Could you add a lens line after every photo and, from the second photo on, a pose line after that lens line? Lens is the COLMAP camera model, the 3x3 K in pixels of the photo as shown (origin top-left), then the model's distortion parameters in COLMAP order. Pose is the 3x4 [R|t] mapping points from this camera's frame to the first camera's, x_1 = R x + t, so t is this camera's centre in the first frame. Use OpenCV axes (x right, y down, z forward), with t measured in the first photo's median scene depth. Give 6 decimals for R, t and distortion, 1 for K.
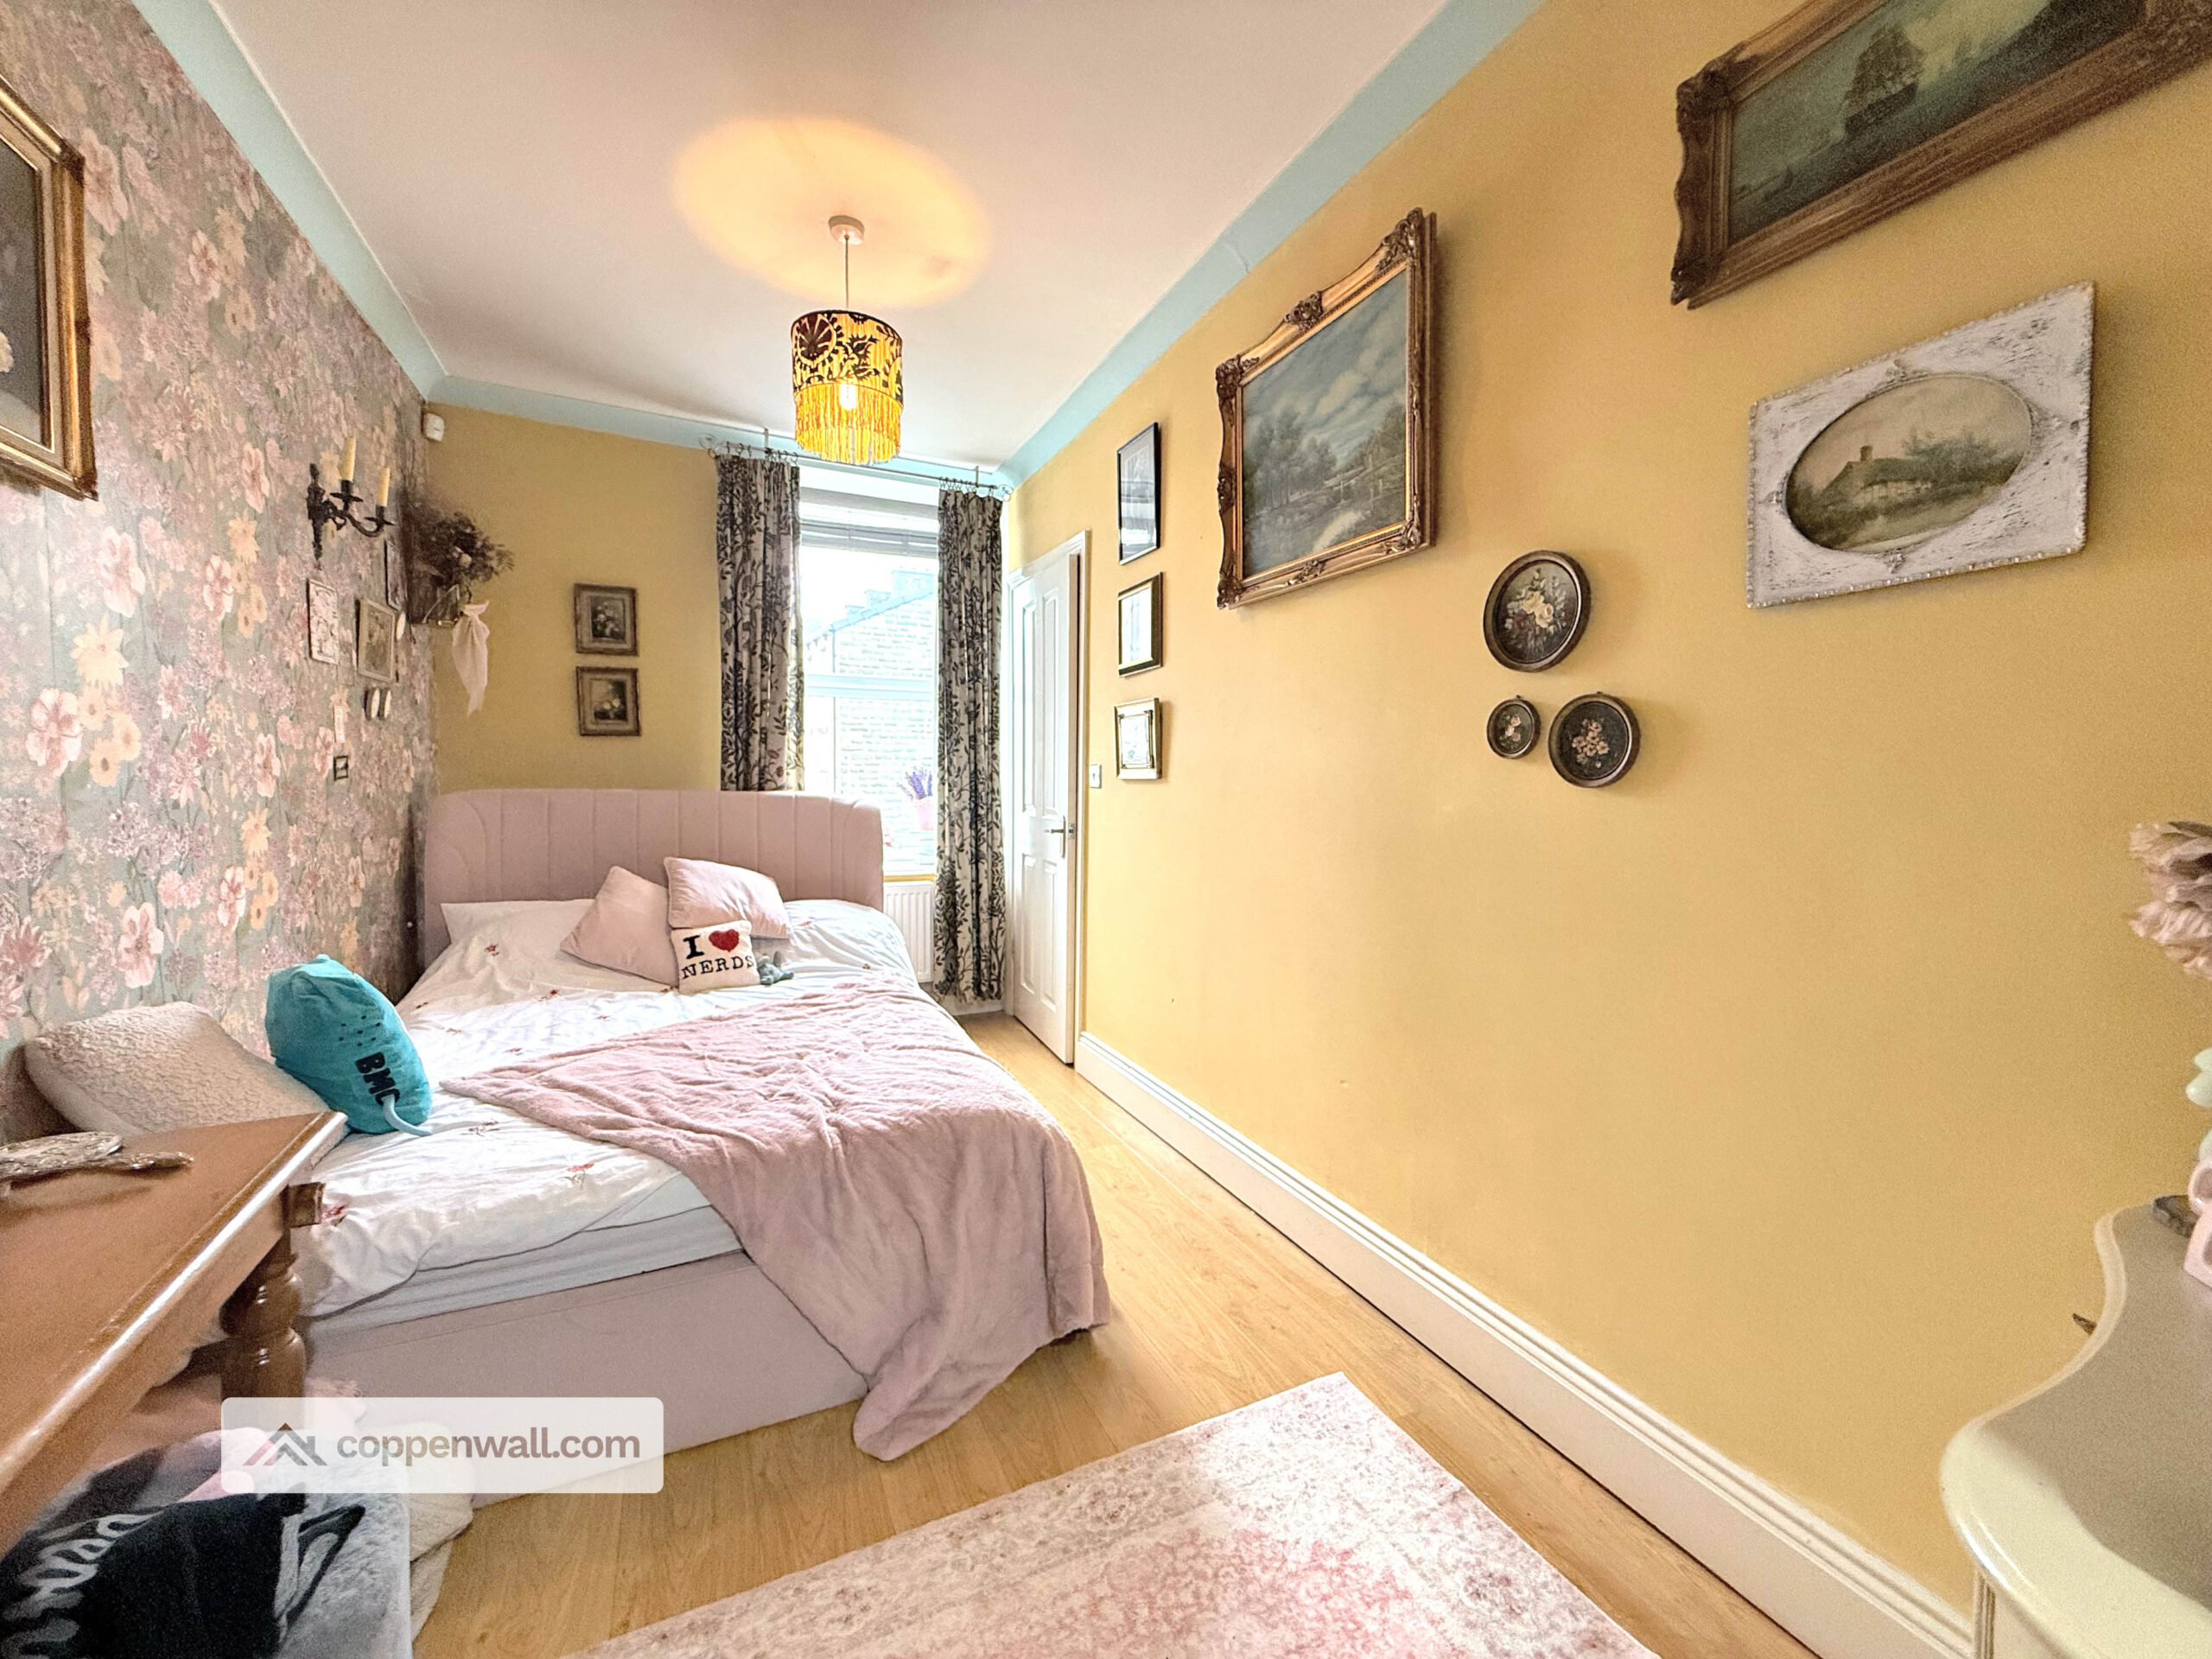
lens RADIAL K [[891.9, 0, 1112.8], [0, 891.9, 828.6], [0, 0, 1]] dist [-0.006973, 0.000219]
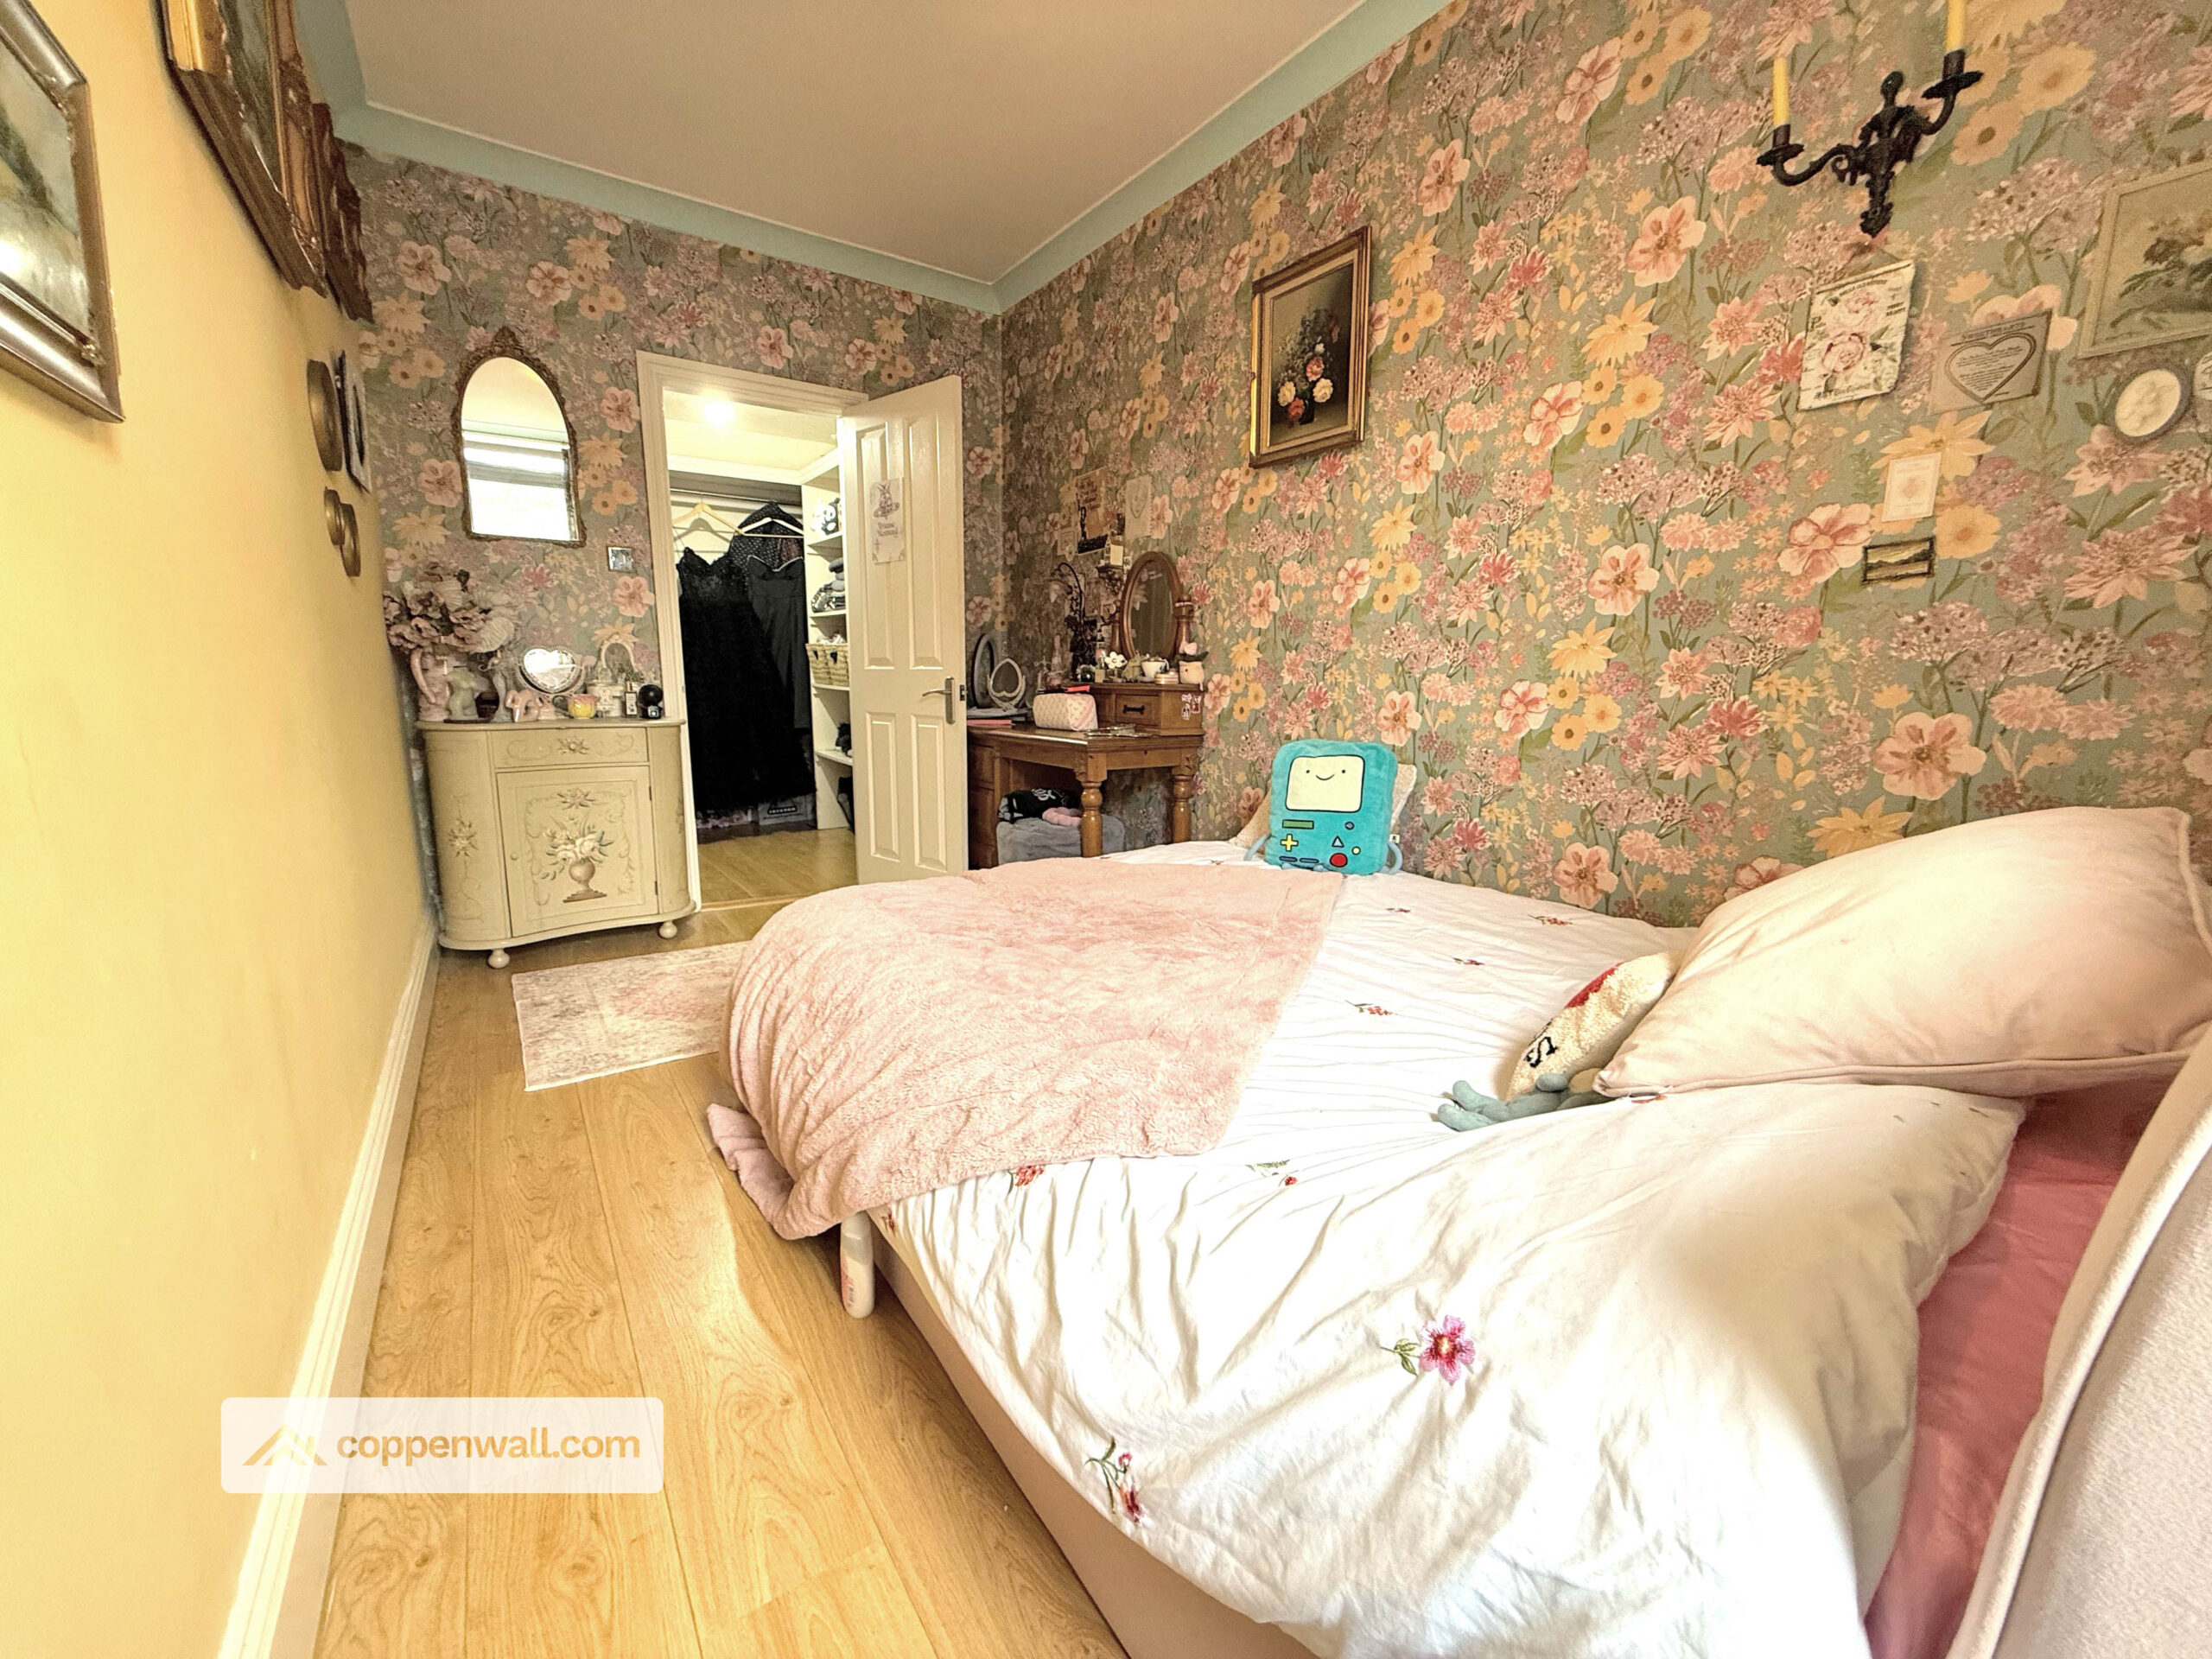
lens RADIAL K [[891.9, 0, 1154.3], [0, 891.9, 773.4], [0, 0, 1]] dist [-0.006973, 0.000219]
pose [[-0.980193, 0.028506, -0.195982, -0.249493], [-0.008396, 0.982716, 0.184930, -0.034746], [0.197866, 0.182912, -0.963012, 1.547592]]
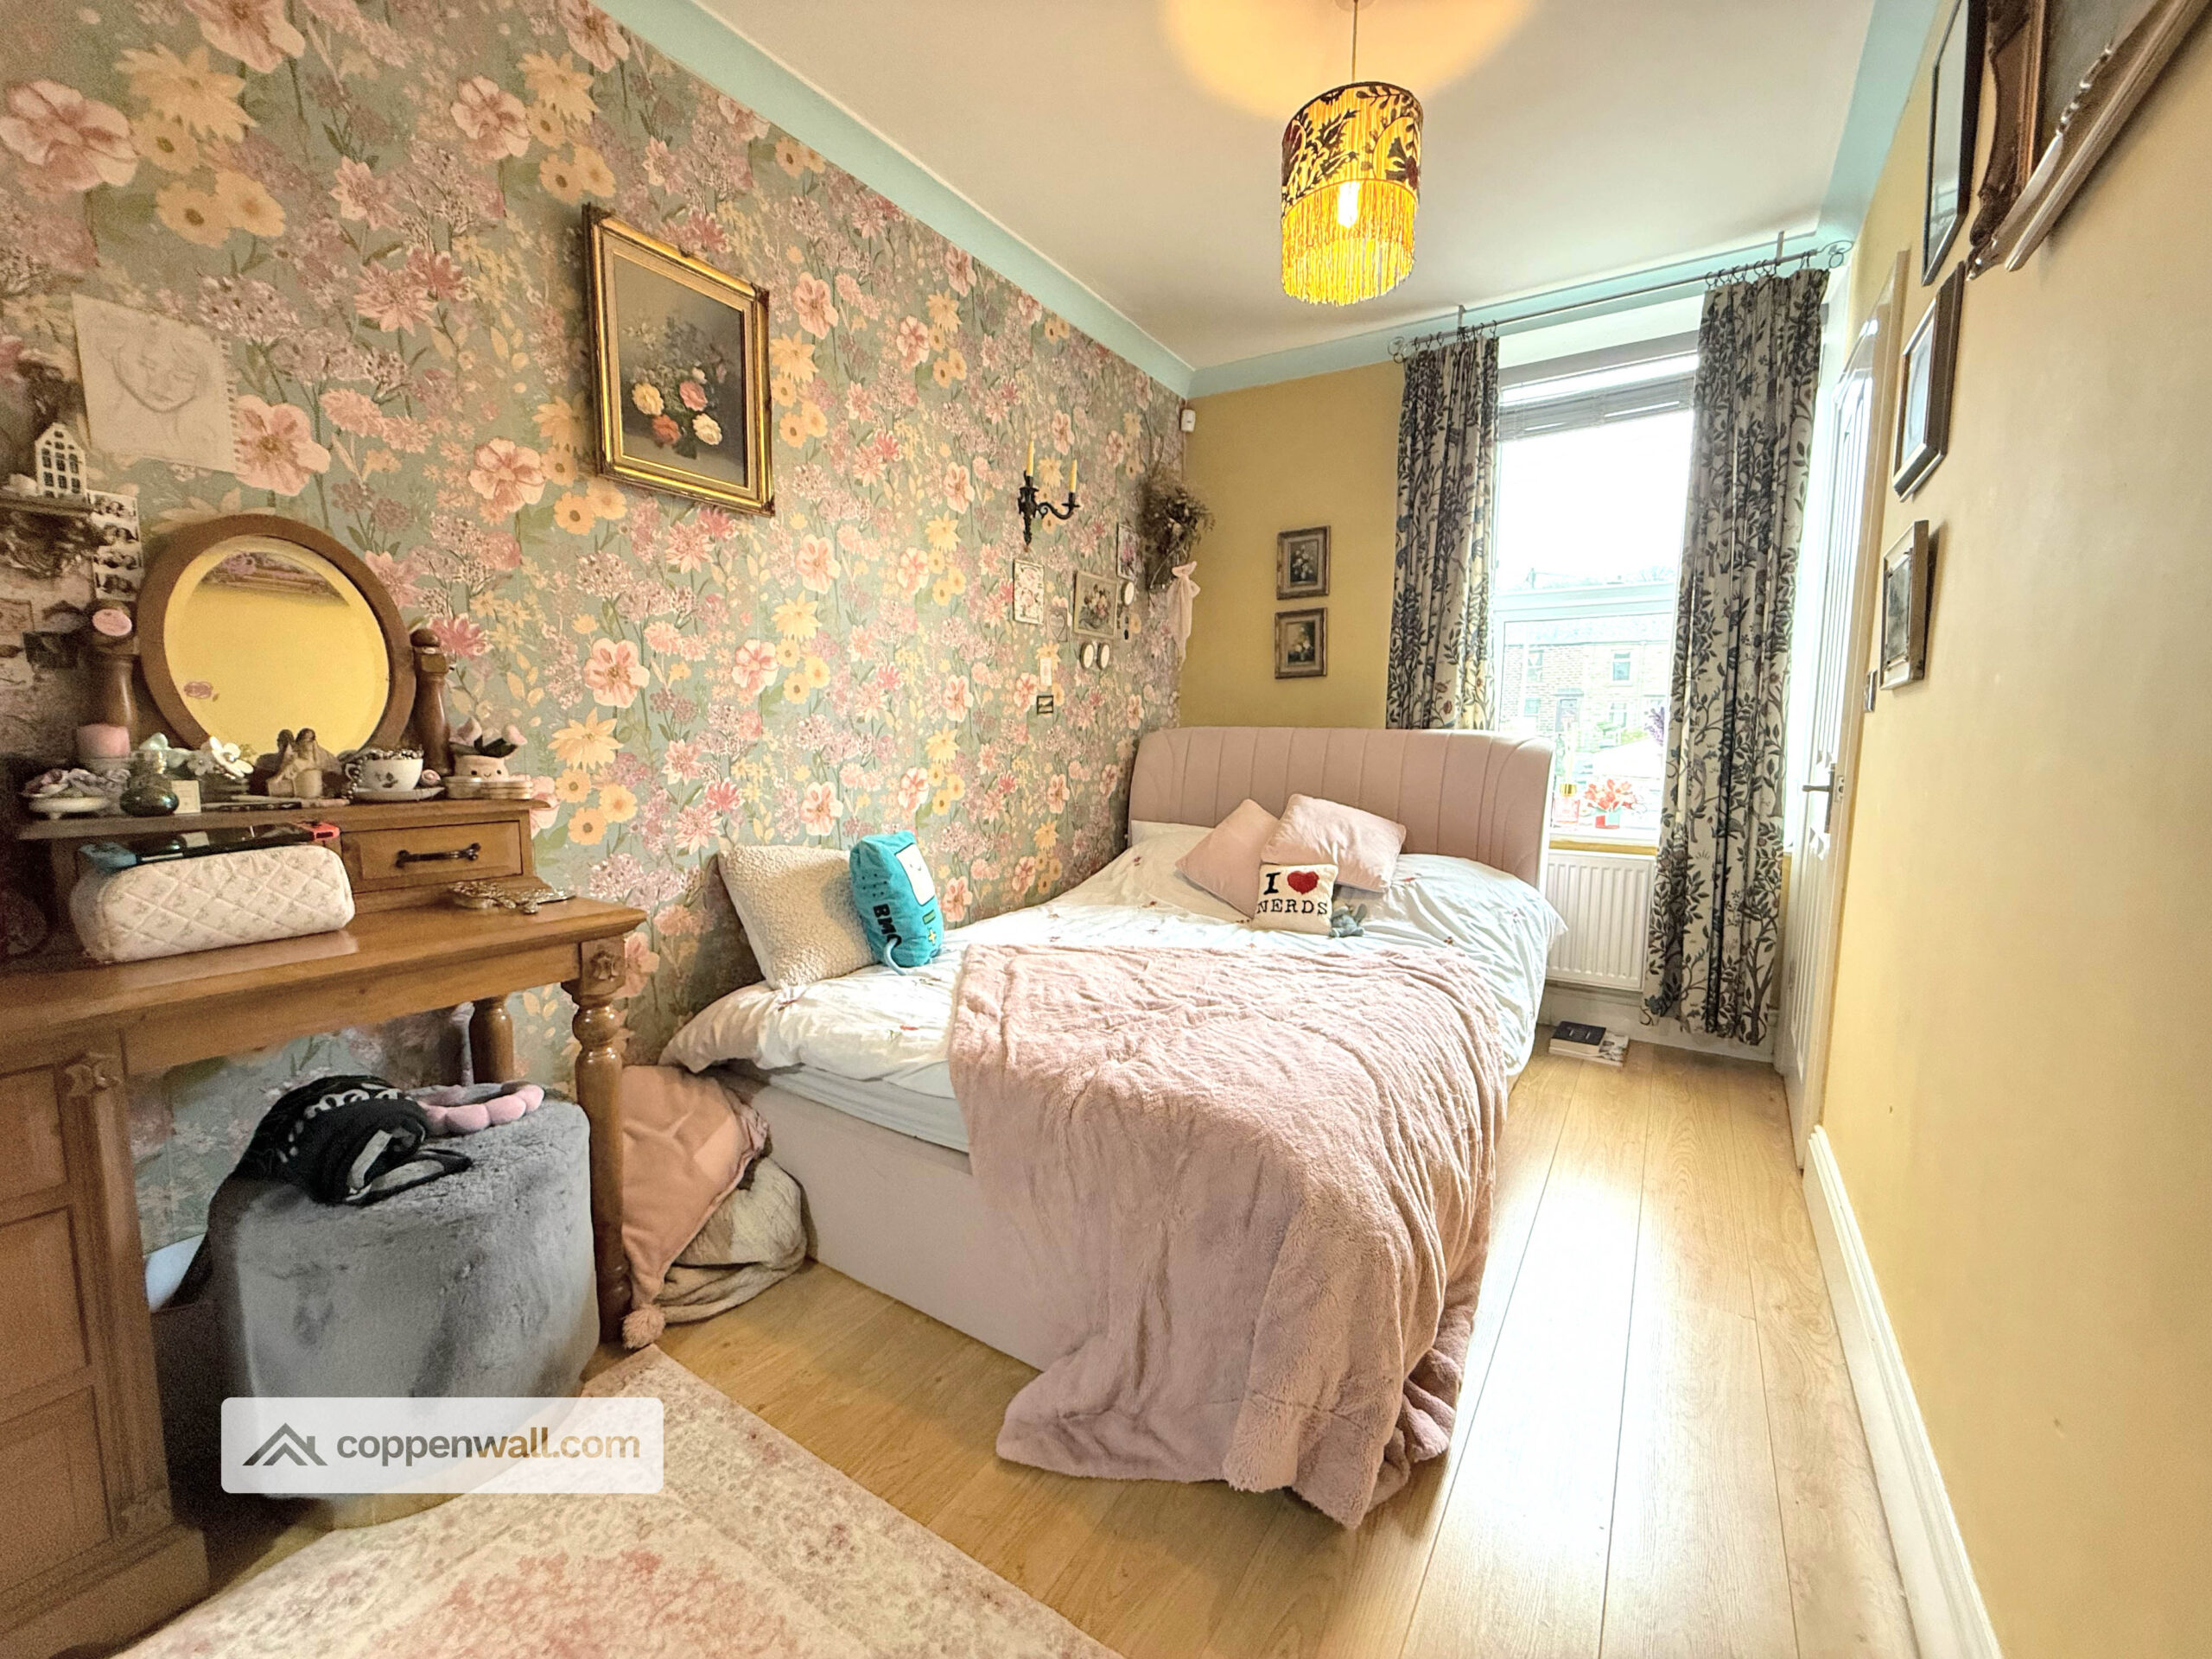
lens RADIAL K [[891.9, 0, 1071.0], [0, 891.9, 828.8], [0, 0, 1]] dist [-0.006973, 0.000219]
pose [[0.509868, 0.081660, -0.856368, 0.290365], [-0.054673, 0.996548, 0.062476, 0.029514], [0.858514, 0.014966, 0.512572, 0.374719]]
